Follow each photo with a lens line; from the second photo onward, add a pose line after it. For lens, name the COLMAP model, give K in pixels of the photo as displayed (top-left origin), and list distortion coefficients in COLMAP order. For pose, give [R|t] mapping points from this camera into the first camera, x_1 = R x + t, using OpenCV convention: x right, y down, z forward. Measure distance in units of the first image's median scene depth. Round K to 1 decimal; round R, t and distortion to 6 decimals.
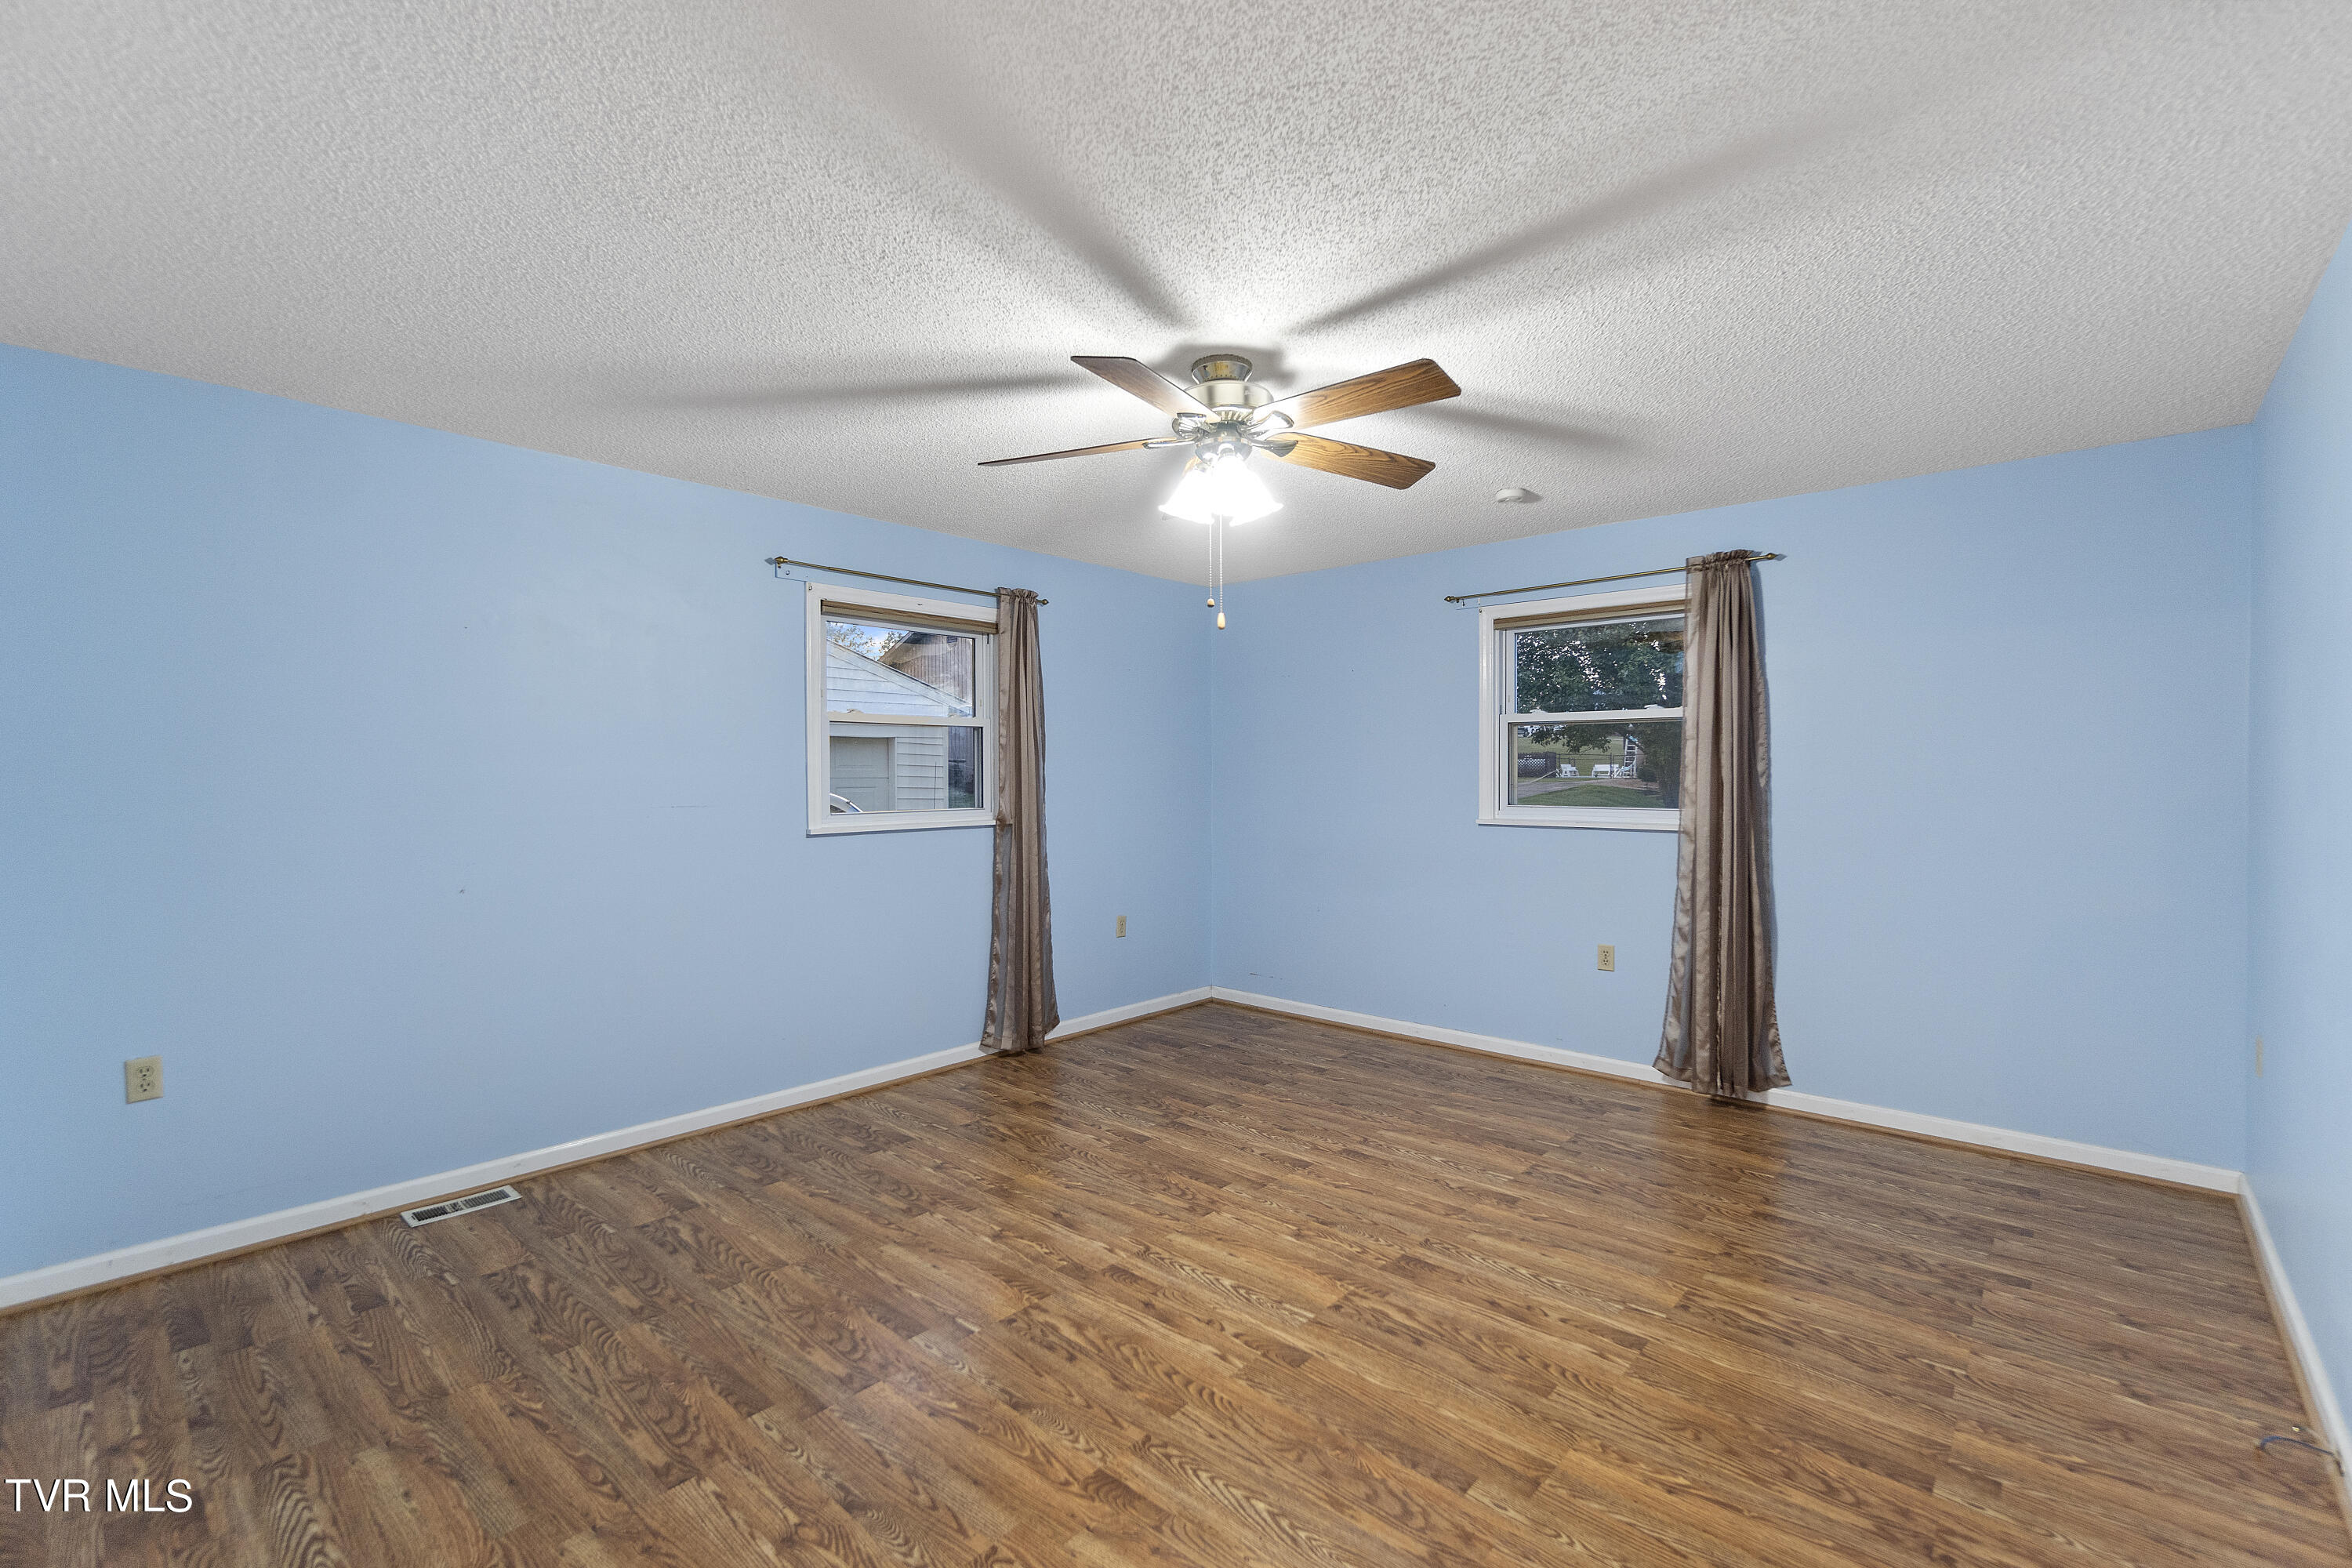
lens RADIAL K [[1017.7, 0, 1173.4], [0, 1017.7, 776.0], [0, 0, 1]] dist [0.000067, 0.000396]
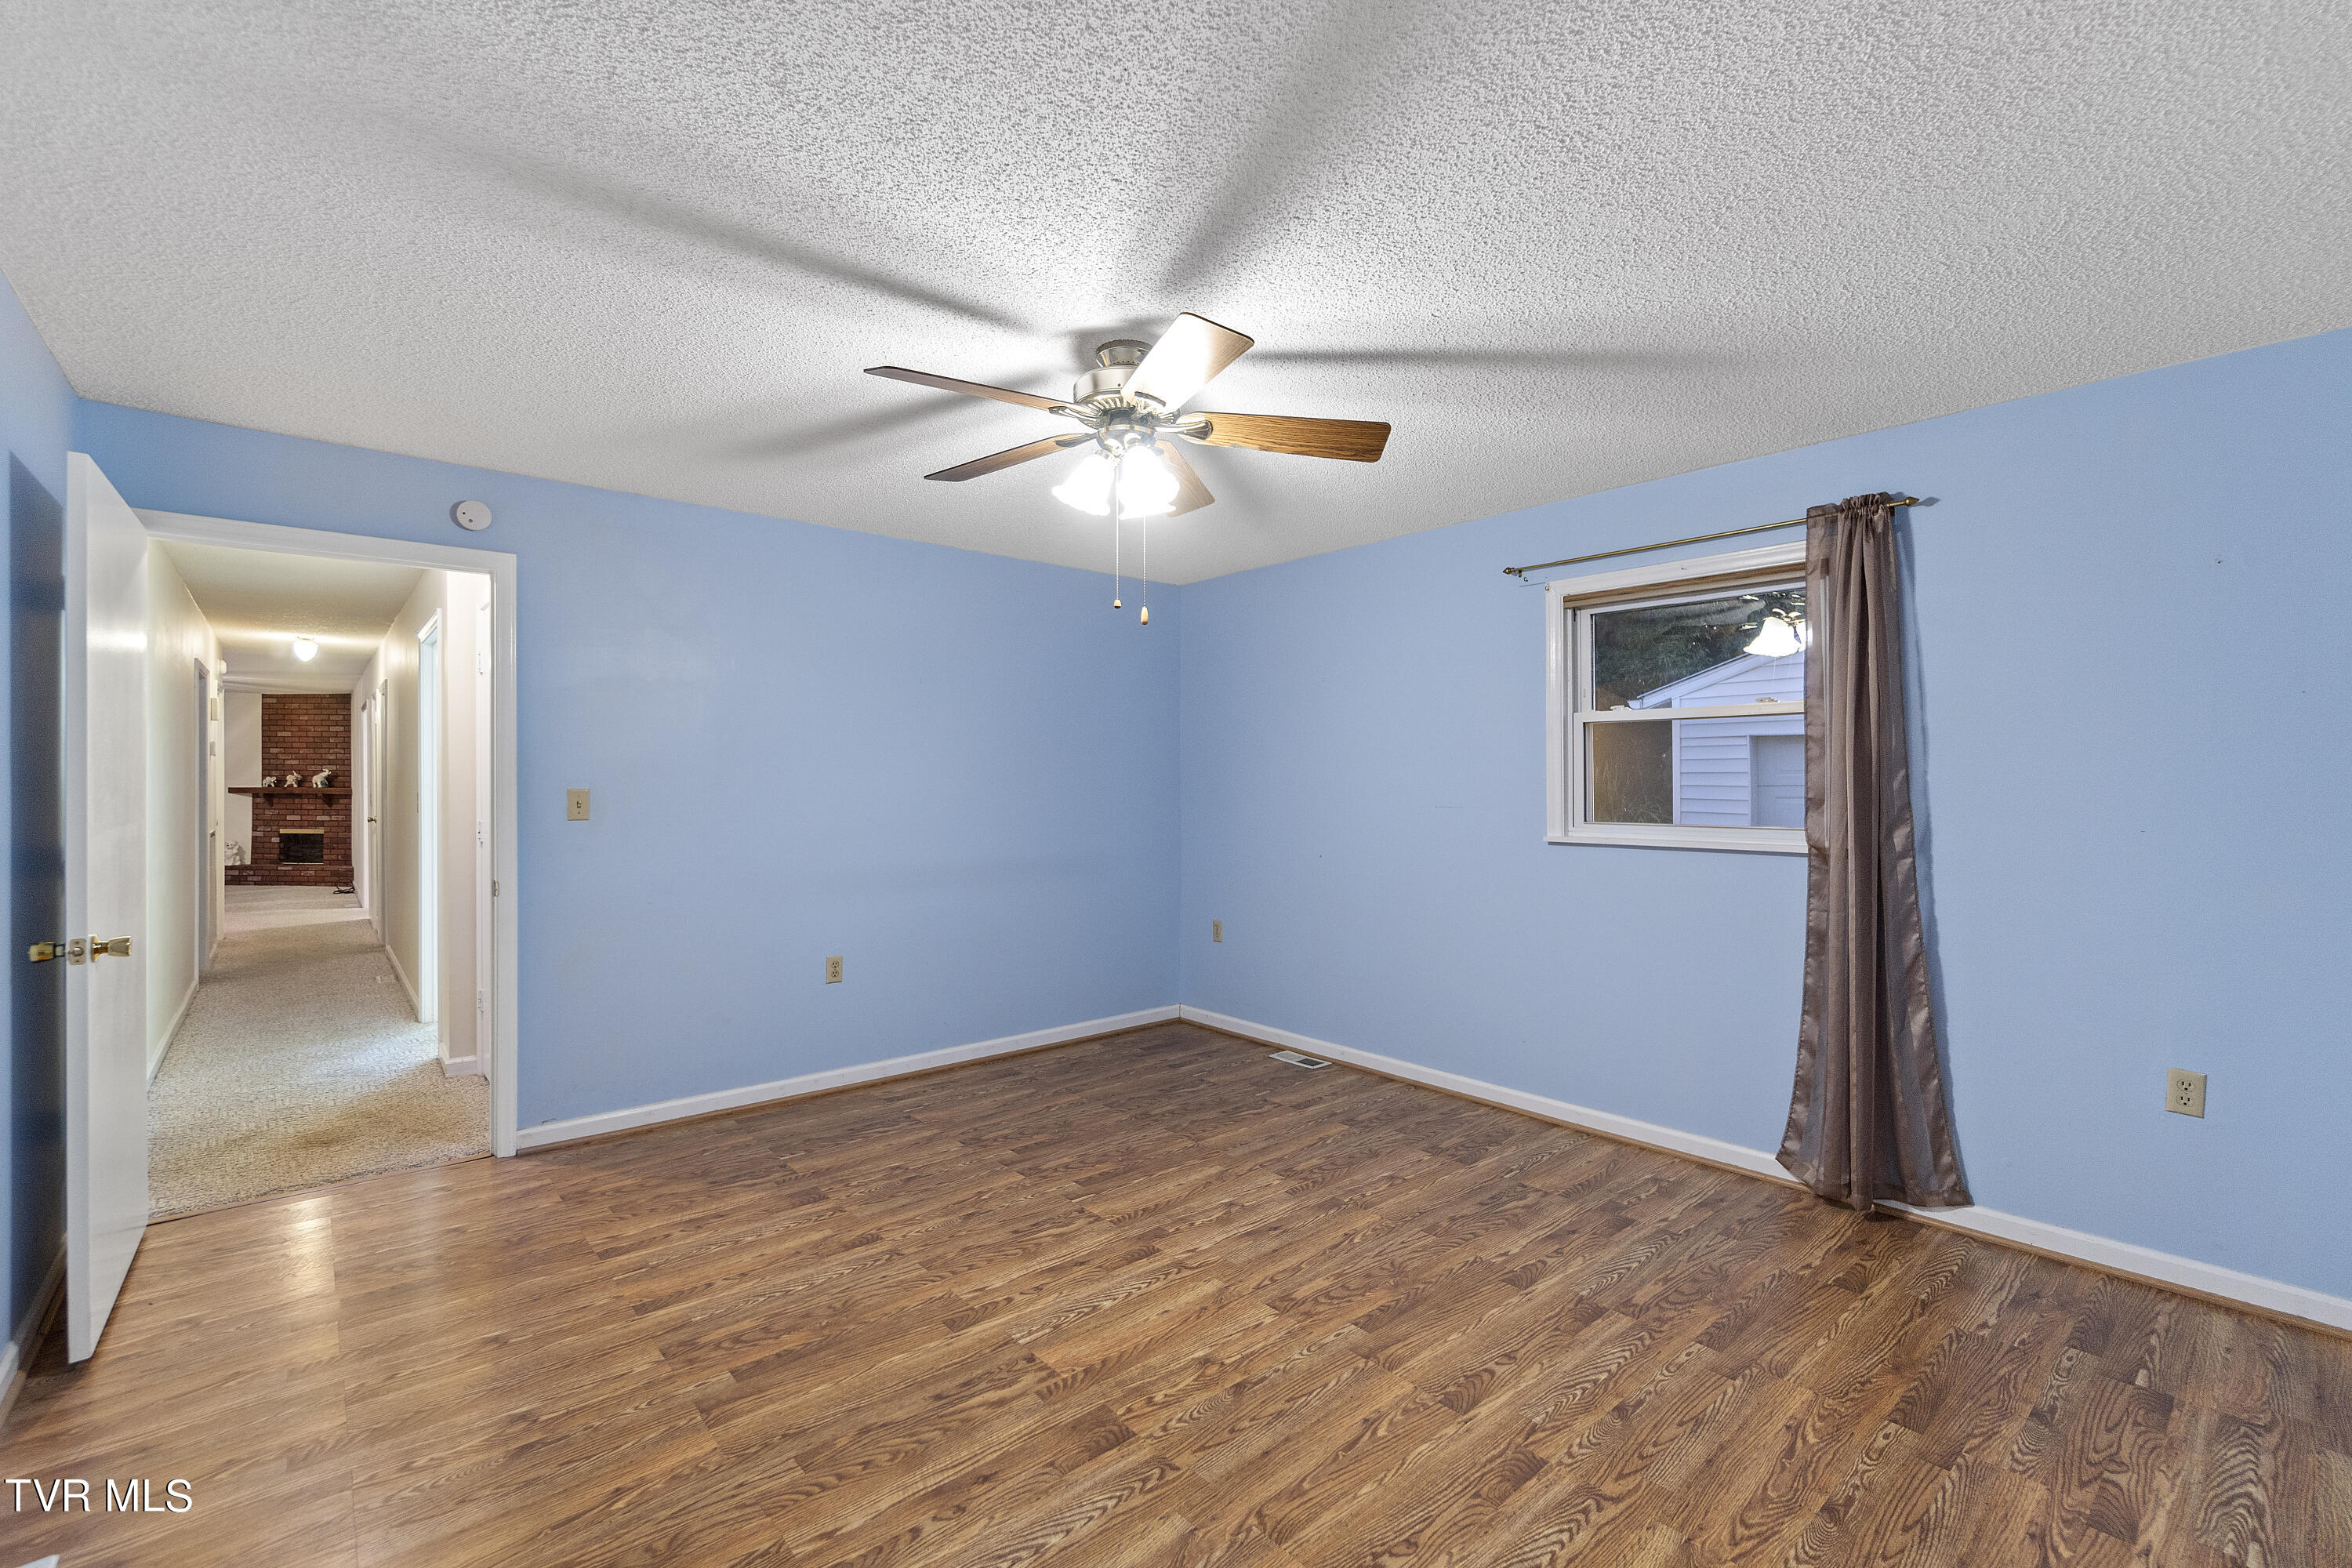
lens RADIAL K [[1017.7, 0, 1173.4], [0, 1017.7, 776.0], [0, 0, 1]] dist [0.000067, 0.000396]
pose [[-0.125126, -0.003330, -0.992135, 0.910302], [-0.003019, 0.999991, -0.002976, -0.001333], [0.992136, 0.002623, -0.125135, 1.069670]]
